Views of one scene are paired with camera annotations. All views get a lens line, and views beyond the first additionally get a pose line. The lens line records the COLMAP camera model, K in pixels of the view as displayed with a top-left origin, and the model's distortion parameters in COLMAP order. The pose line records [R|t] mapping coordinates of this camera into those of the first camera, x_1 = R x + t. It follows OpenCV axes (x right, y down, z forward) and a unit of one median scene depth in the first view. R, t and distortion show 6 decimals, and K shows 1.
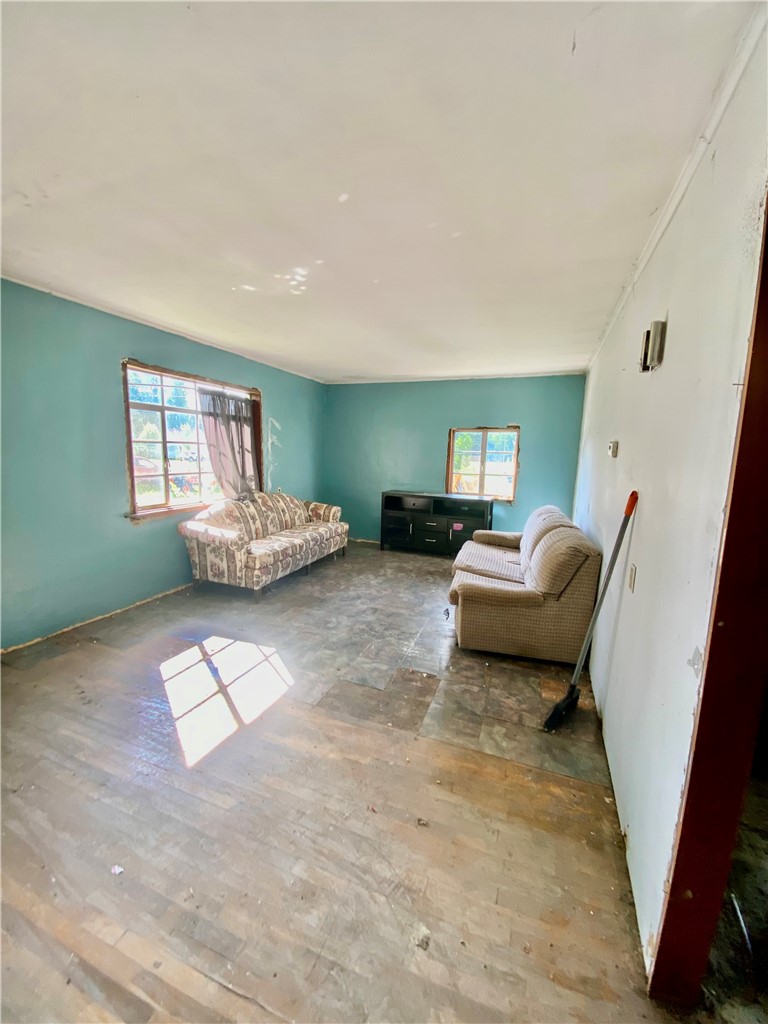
lens RADIAL K [[418.8, 0, 383.6], [0, 418.8, 507.2], [0, 0, 1]] dist [0.033446, -0.024710]
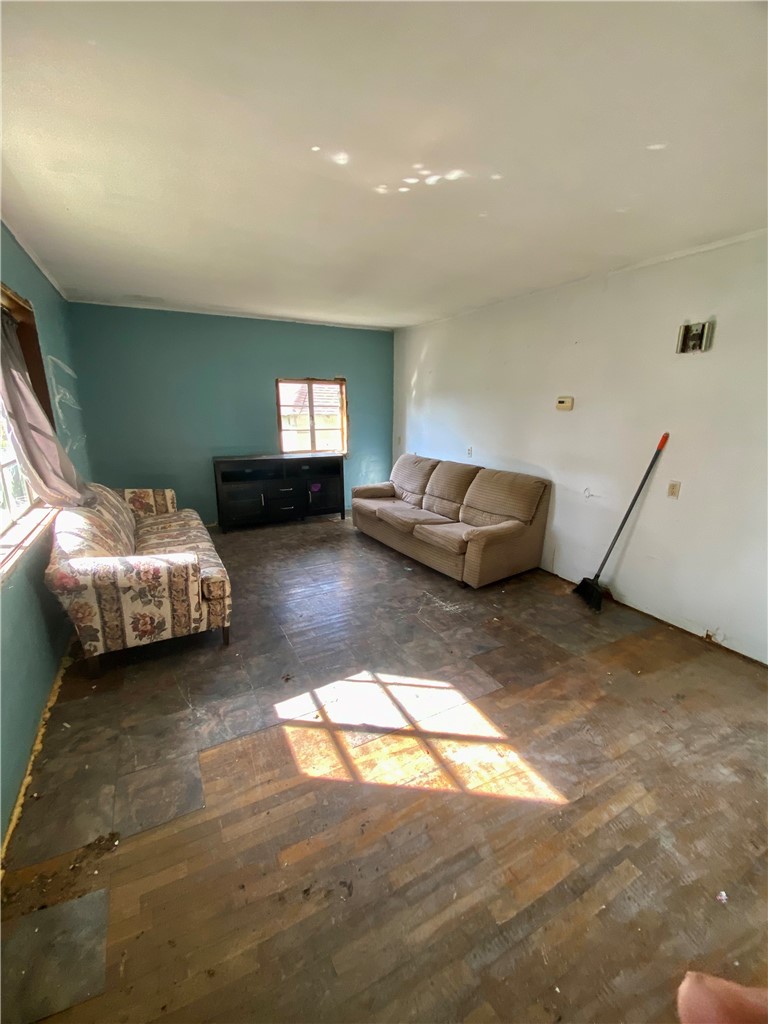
lens RADIAL K [[418.8, 0, 383.6], [0, 418.8, 507.2], [0, 0, 1]] dist [0.033446, -0.024710]
pose [[0.644788, -0.207701, 0.735601, -0.598729], [0.116184, 0.977823, 0.174253, -0.079705], [-0.755480, -0.026891, 0.654620, 0.368969]]
